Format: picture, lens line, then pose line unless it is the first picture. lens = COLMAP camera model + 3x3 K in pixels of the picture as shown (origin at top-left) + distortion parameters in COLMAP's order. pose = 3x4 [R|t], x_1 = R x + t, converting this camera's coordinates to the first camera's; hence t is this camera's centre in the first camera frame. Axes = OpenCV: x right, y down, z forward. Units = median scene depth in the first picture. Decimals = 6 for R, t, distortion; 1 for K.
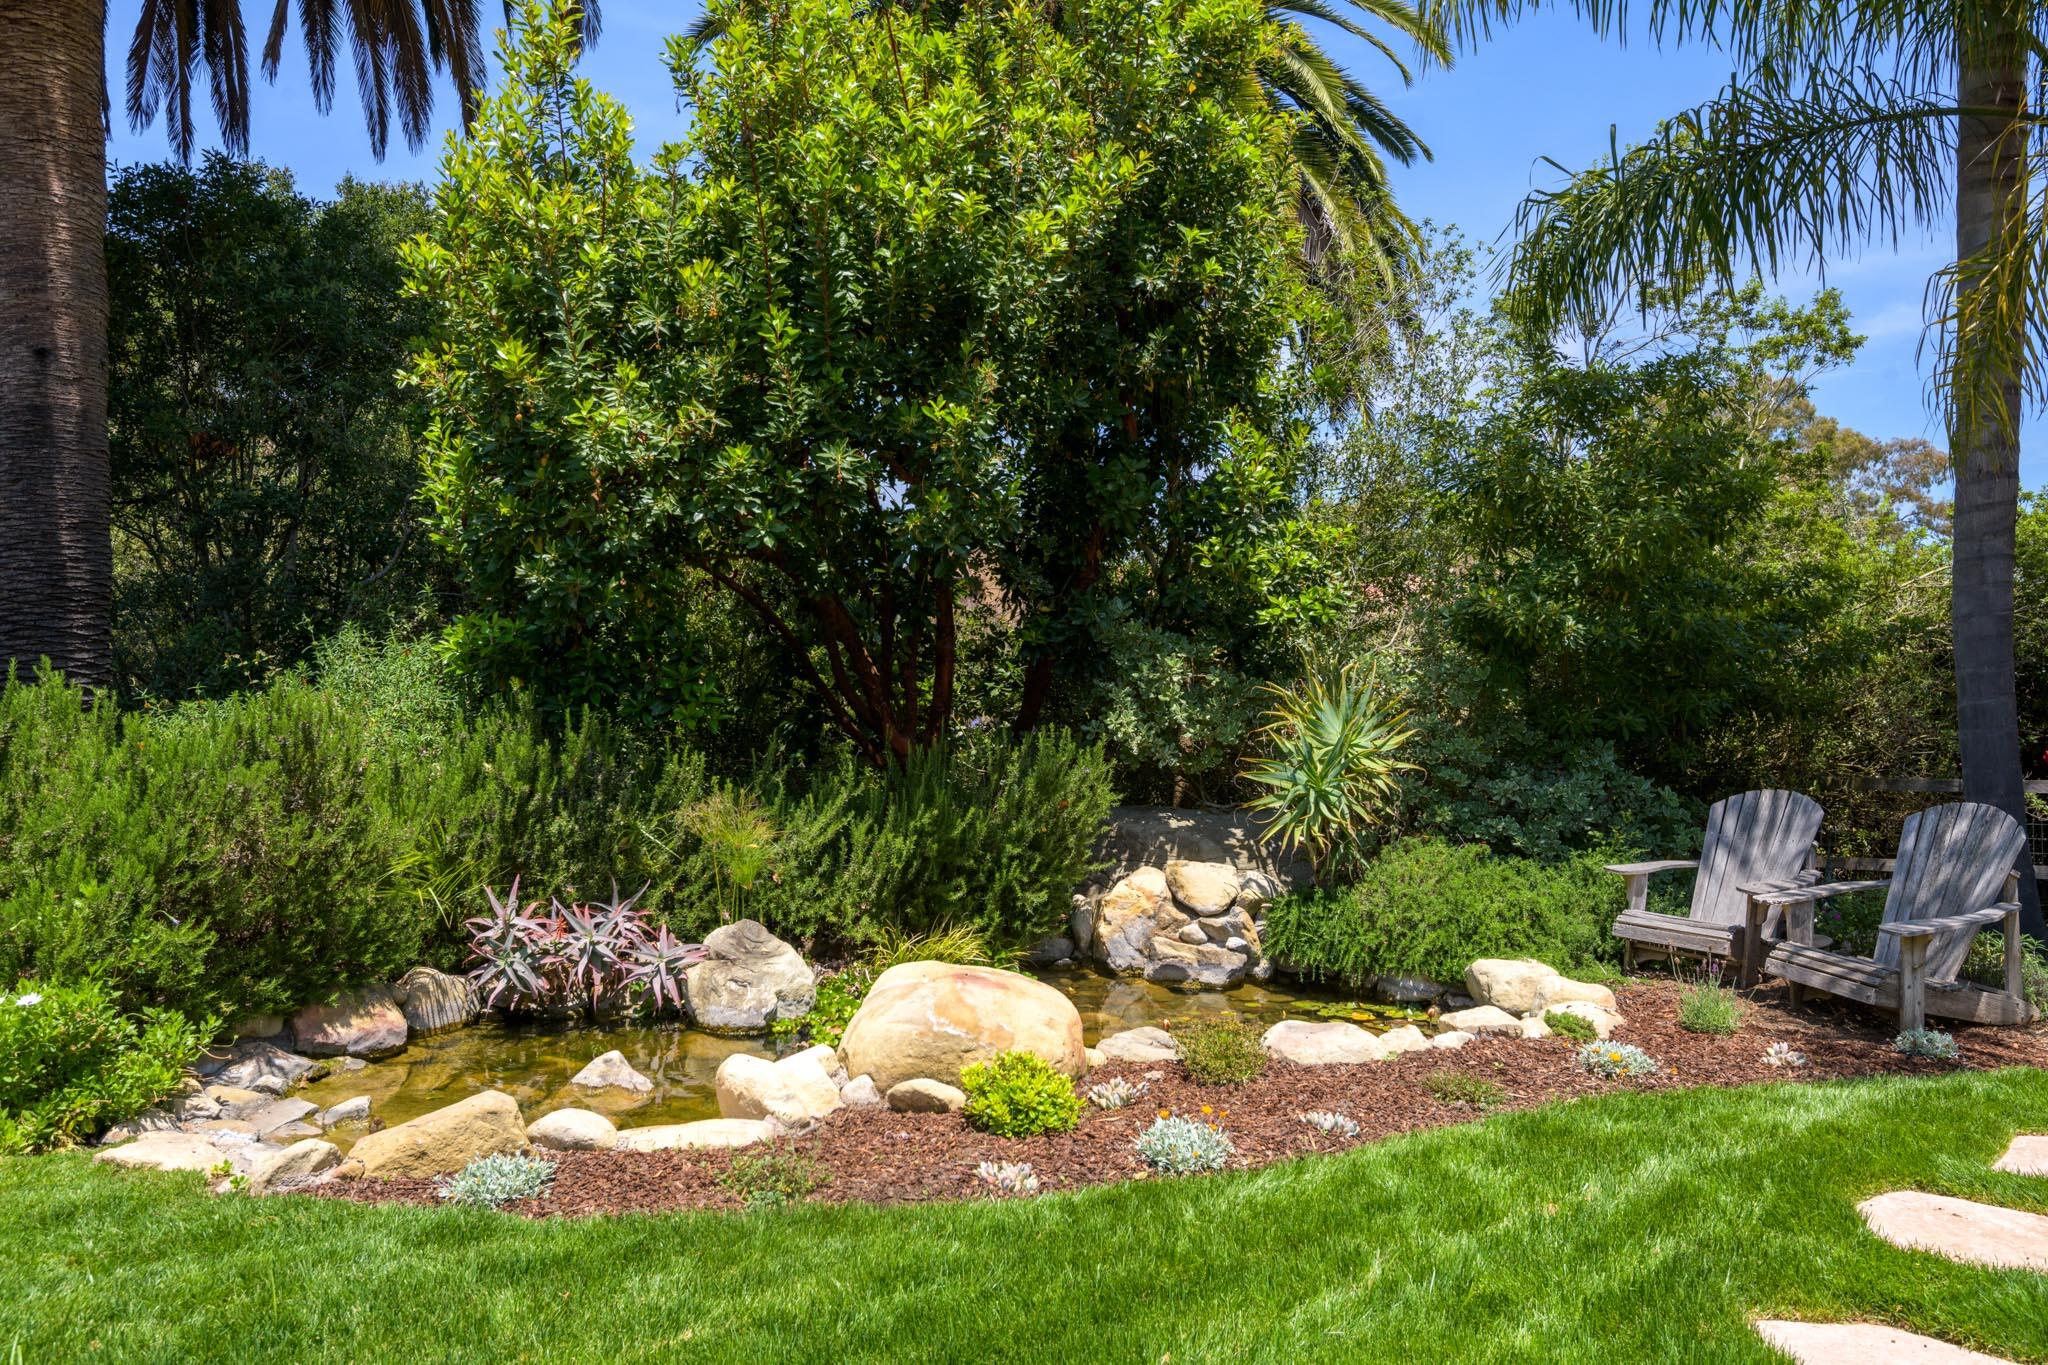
lens RADIAL K [[1558.3, 0, 1024.0], [0, 1558.3, 682.5], [0, 0, 1]] dist [0.005062, 0.002492]
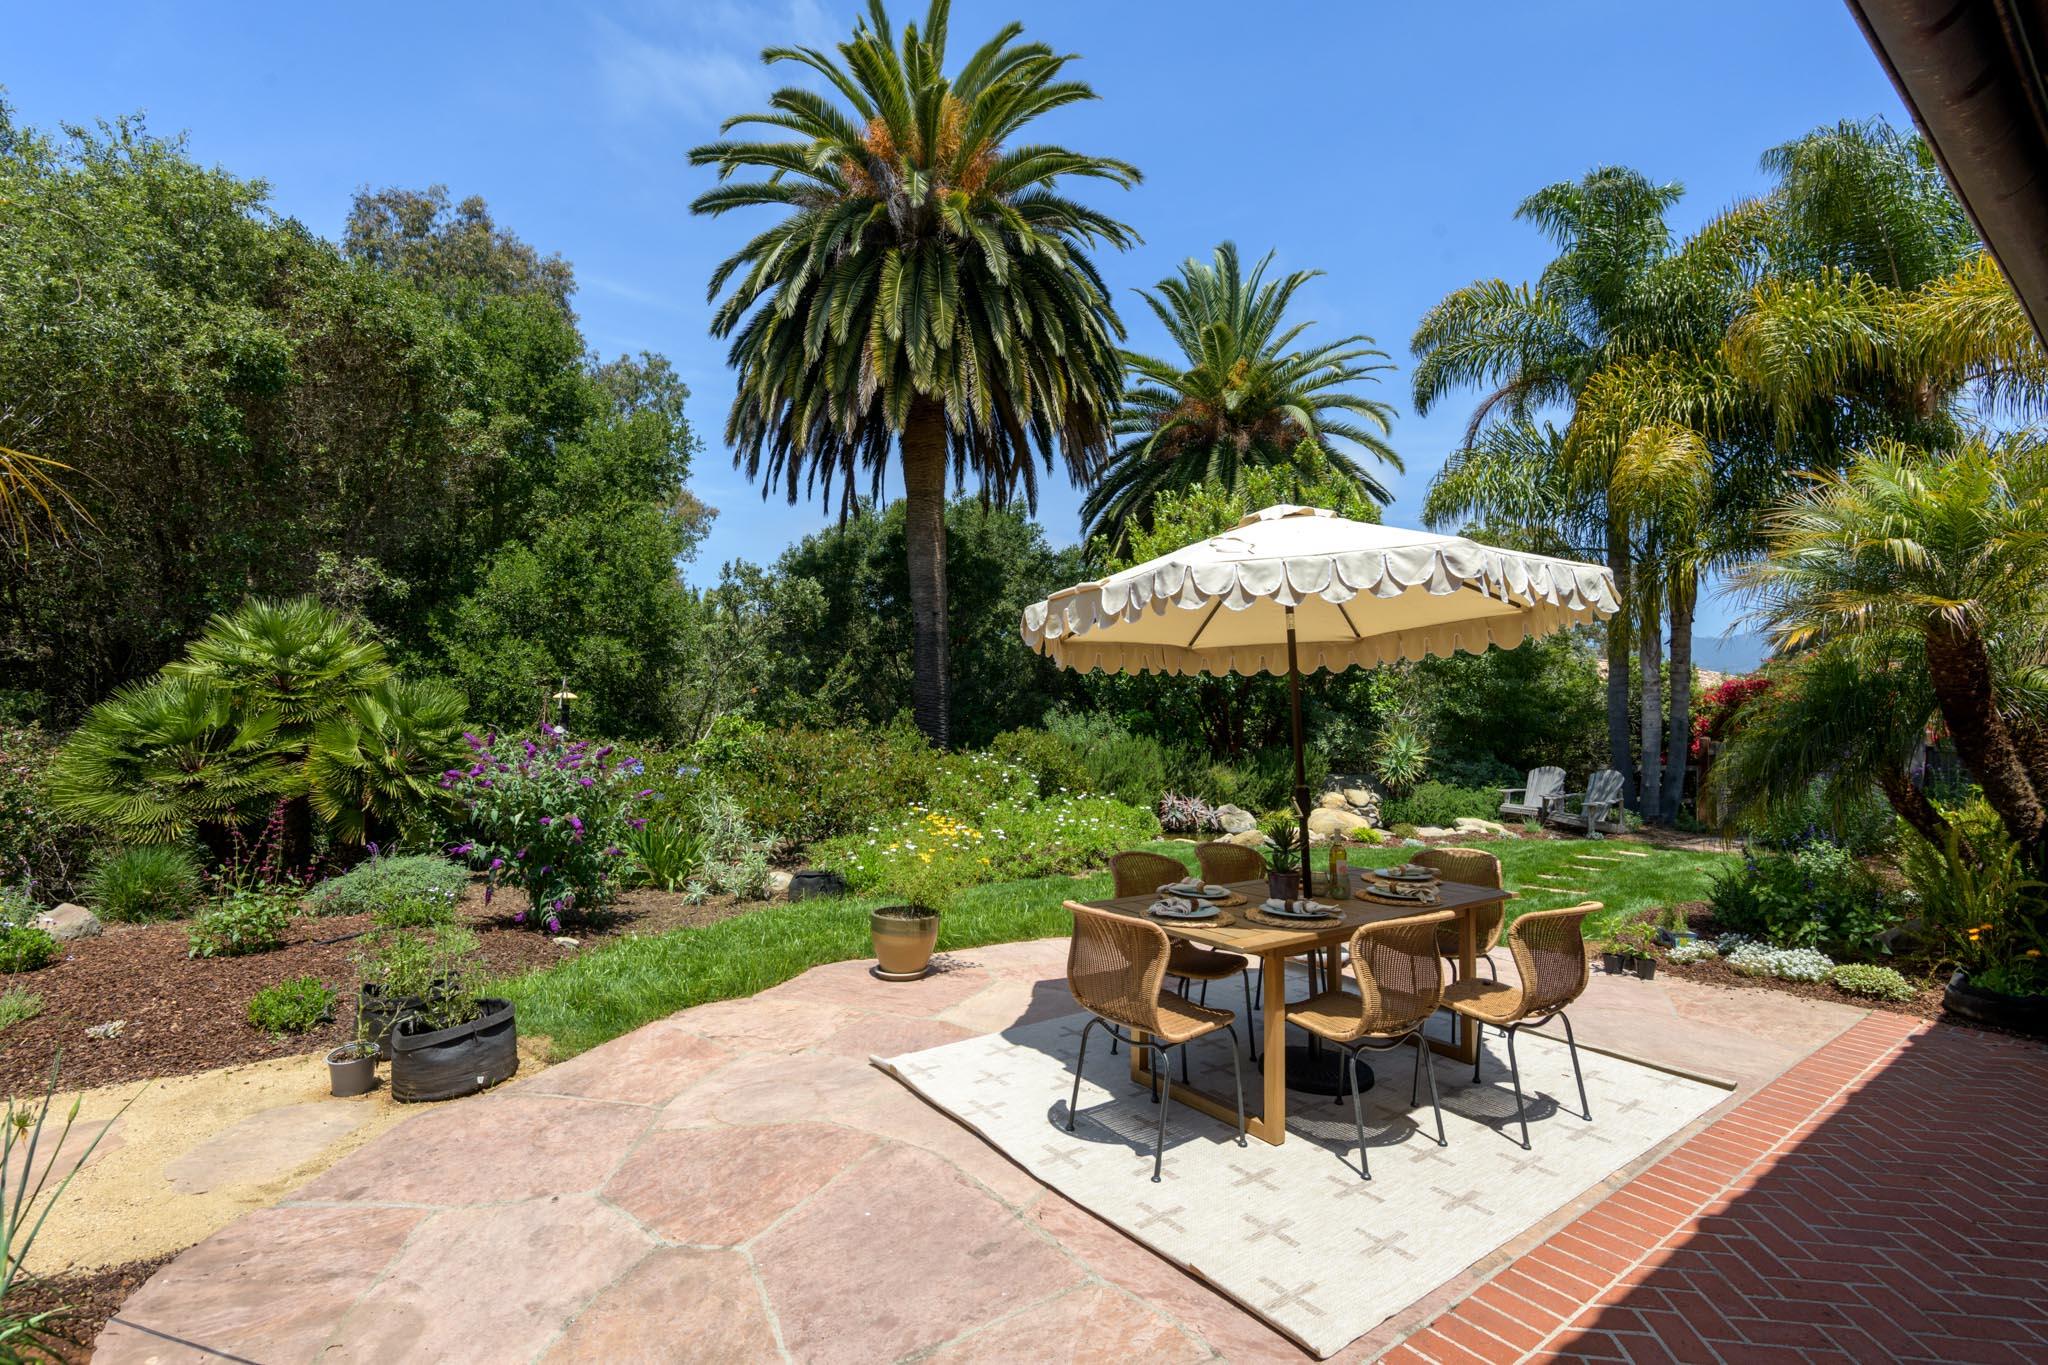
lens RADIAL K [[923.7, 0, 1022.5], [0, 923.7, 705.8], [0, 0, 1]] dist [-0.000165, -0.000044]
pose [[0.998188, 0.004128, -0.060034, -0.470280], [-0.004458, 0.999976, -0.005373, -0.039815], [0.060010, 0.005631, 0.998182, -0.924492]]
